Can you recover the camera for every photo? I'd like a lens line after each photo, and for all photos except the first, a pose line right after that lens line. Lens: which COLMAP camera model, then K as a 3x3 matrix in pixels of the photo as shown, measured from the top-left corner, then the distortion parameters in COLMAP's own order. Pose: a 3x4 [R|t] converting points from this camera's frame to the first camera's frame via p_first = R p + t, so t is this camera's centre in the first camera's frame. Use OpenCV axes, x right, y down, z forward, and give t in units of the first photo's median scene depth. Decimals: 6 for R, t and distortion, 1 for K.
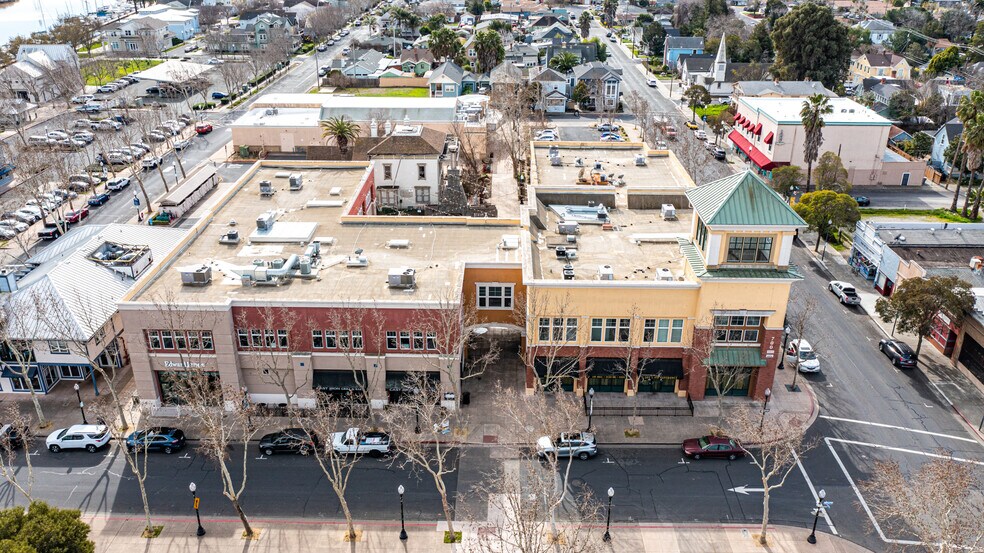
lens RADIAL K [[767.0, 0, 491.7], [0, 767.0, 274.4], [0, 0, 1]] dist [-0.018768, 0.005932]
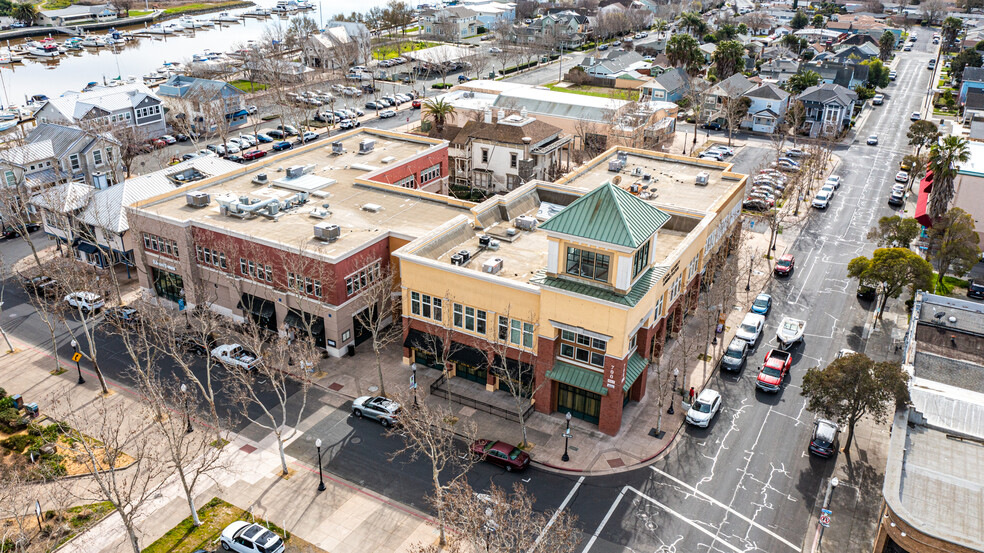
lens RADIAL K [[767.0, 0, 496.5], [0, 767.0, 279.9], [0, 0, 1]] dist [-0.018768, 0.005932]
pose [[0.878946, 0.210799, -0.427806, 0.528458], [-0.211553, 0.976264, 0.046404, -0.027614], [0.427434, 0.049717, 0.902679, 0.086656]]
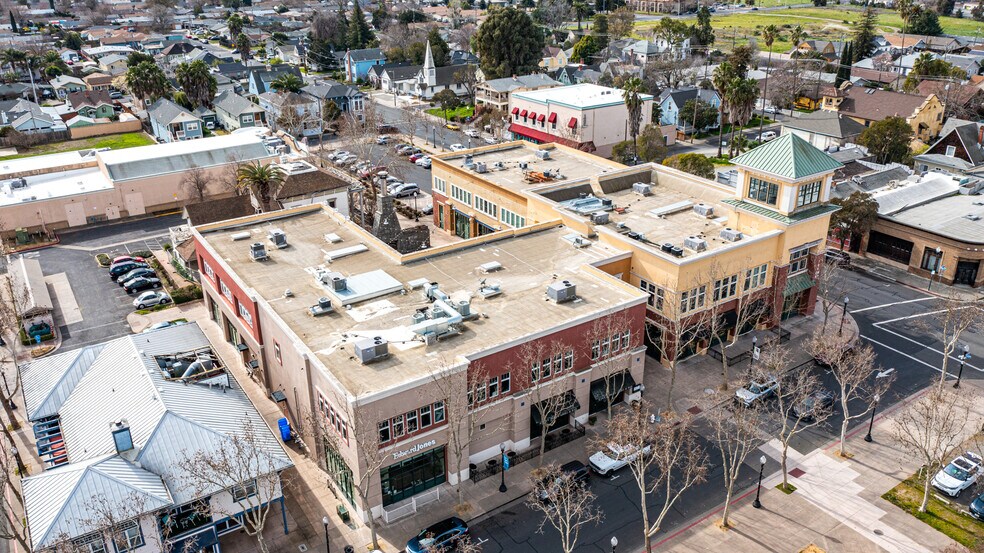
lens RADIAL K [[767.0, 0, 489.7], [0, 767.0, 275.6], [0, 0, 1]] dist [-0.018768, 0.005932]
pose [[0.820768, -0.239321, 0.518715, -0.623209], [0.249317, 0.967043, 0.051670, -0.079471], [-0.513985, 0.086915, 0.853385, 0.179575]]
